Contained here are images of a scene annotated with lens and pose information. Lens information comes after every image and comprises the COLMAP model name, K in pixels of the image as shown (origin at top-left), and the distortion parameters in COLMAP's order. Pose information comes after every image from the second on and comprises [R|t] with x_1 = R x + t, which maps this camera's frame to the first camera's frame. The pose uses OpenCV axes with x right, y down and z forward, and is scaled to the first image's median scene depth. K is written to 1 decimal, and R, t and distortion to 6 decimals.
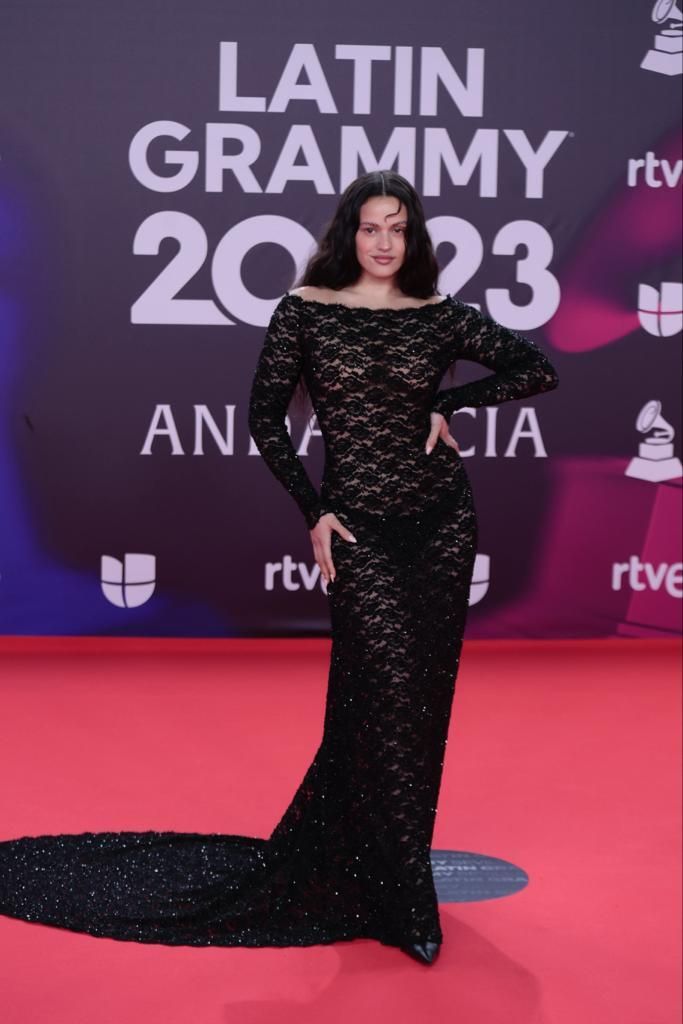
lens RADIAL K [[2491.8, 0, 344.0], [0, 2491.8, 518.4], [0, 0, 1]] dist [-0.039775, 0.000000]
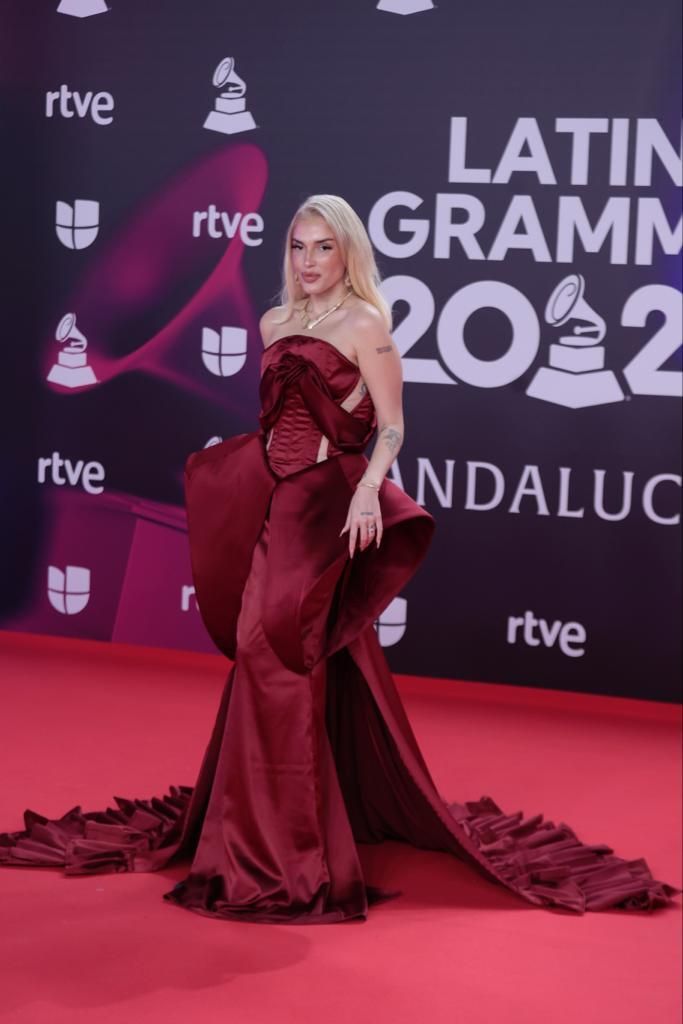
lens RADIAL K [[2491.8, 0, 277.3], [0, 2491.8, 540.1], [0, 0, 1]] dist [-0.039775, 0.000000]
pose [[0.843883, 0.068856, -0.532091, 0.461208], [-0.084874, 0.996376, -0.005672, 0.000593], [0.529772, 0.049947, 0.846668, 0.069628]]
